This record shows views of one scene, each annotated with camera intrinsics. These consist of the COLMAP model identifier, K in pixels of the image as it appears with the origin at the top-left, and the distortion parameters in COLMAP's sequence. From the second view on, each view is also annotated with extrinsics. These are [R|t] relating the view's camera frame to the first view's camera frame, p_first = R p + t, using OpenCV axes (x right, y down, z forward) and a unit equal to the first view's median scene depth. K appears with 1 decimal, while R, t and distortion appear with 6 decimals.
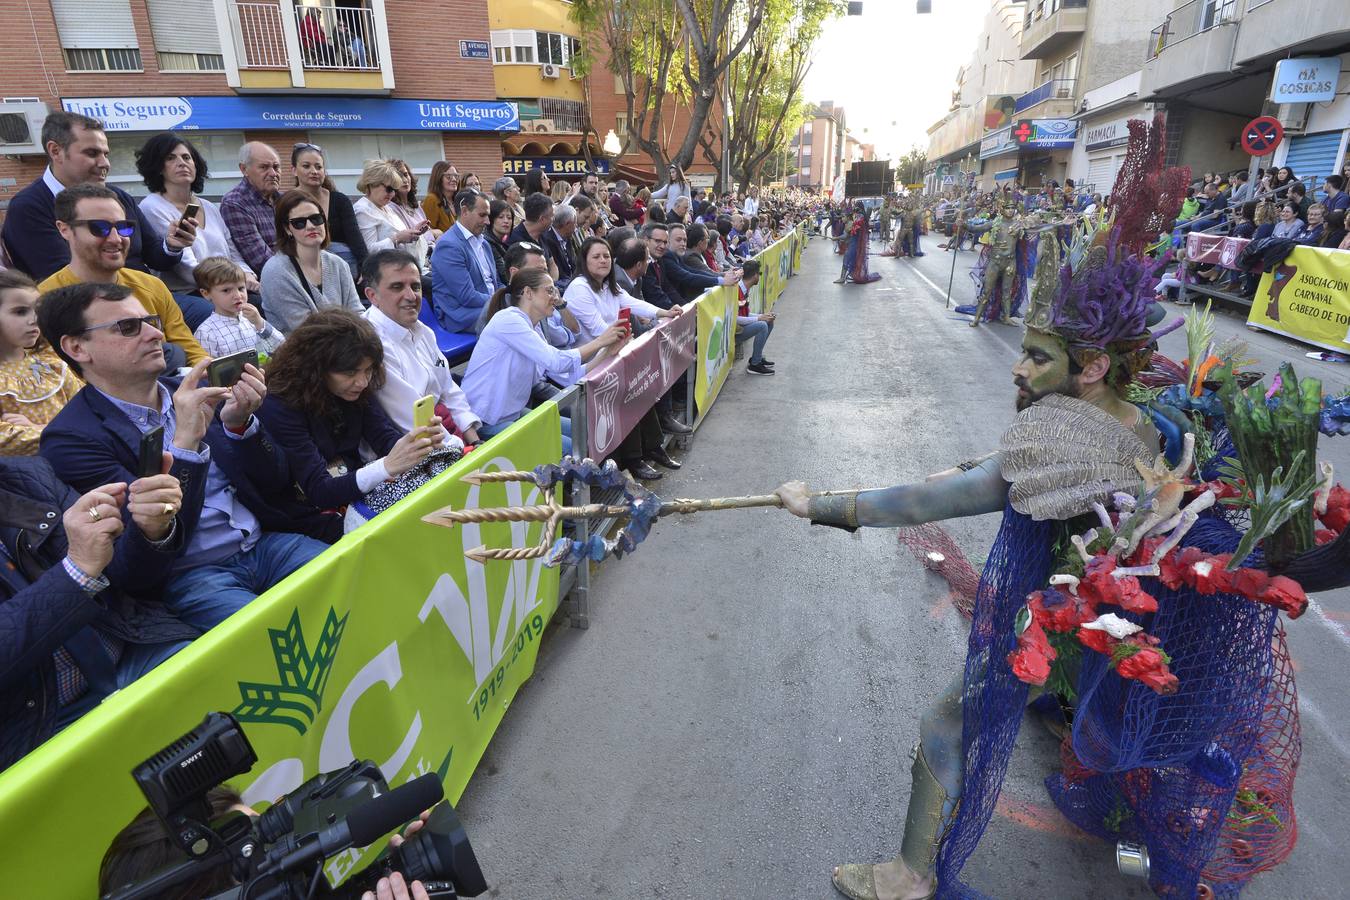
lens RADIAL K [[670.0, 0, 675.0], [0, 670.0, 450.0], [0, 0, 1]] dist [-0.055700, 0.002102]
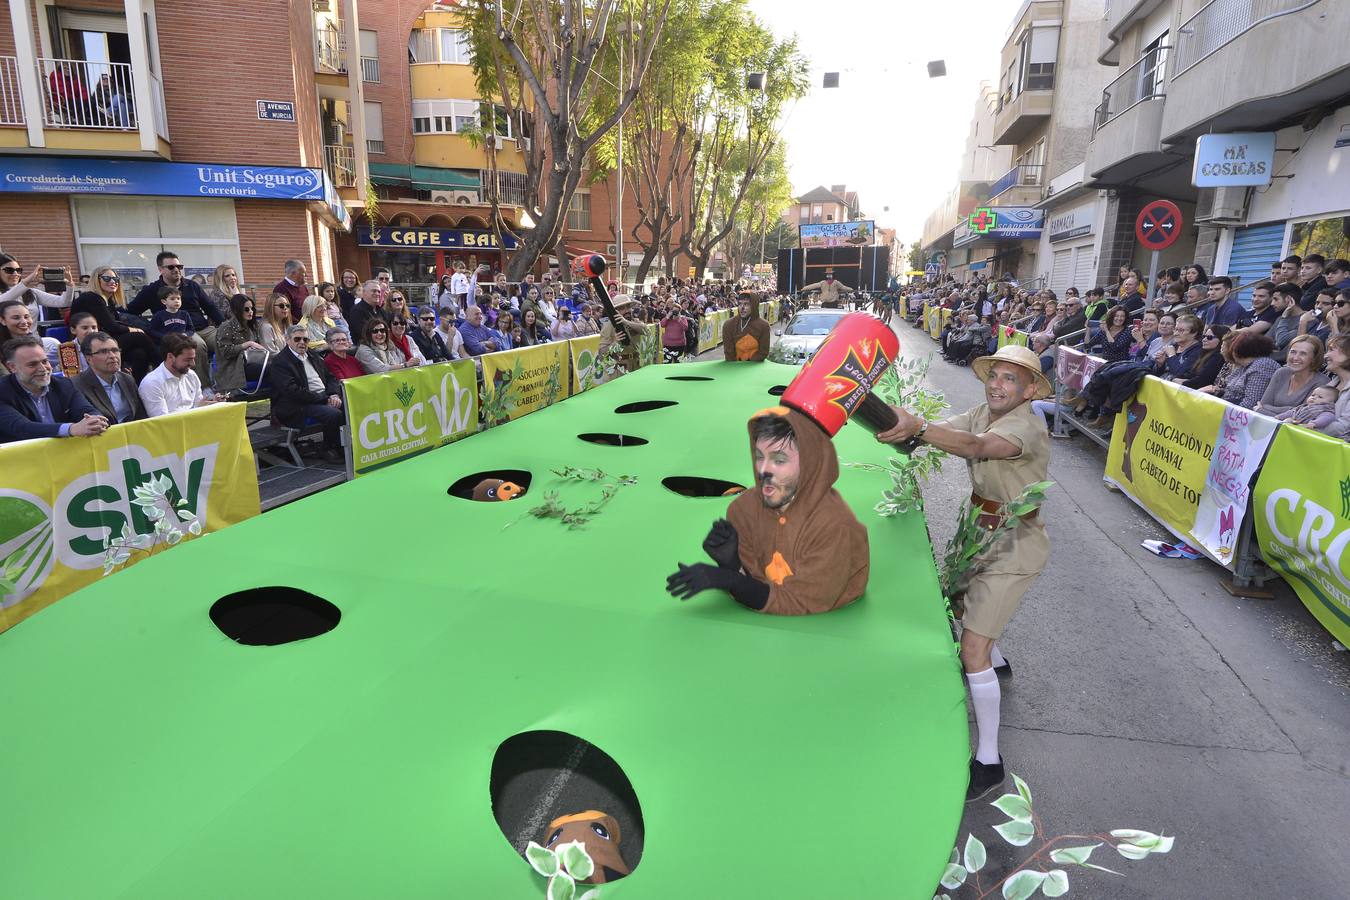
lens RADIAL K [[701.0, 0, 675.0], [0, 701.0, 450.0], [0, 0, 1]] dist [-0.053379, -0.002435]
pose [[0.998556, 0.046604, -0.026706, 0.283058], [-0.049394, 0.992064, -0.115629, -0.075306], [0.021106, 0.116781, 0.992933, 0.148403]]
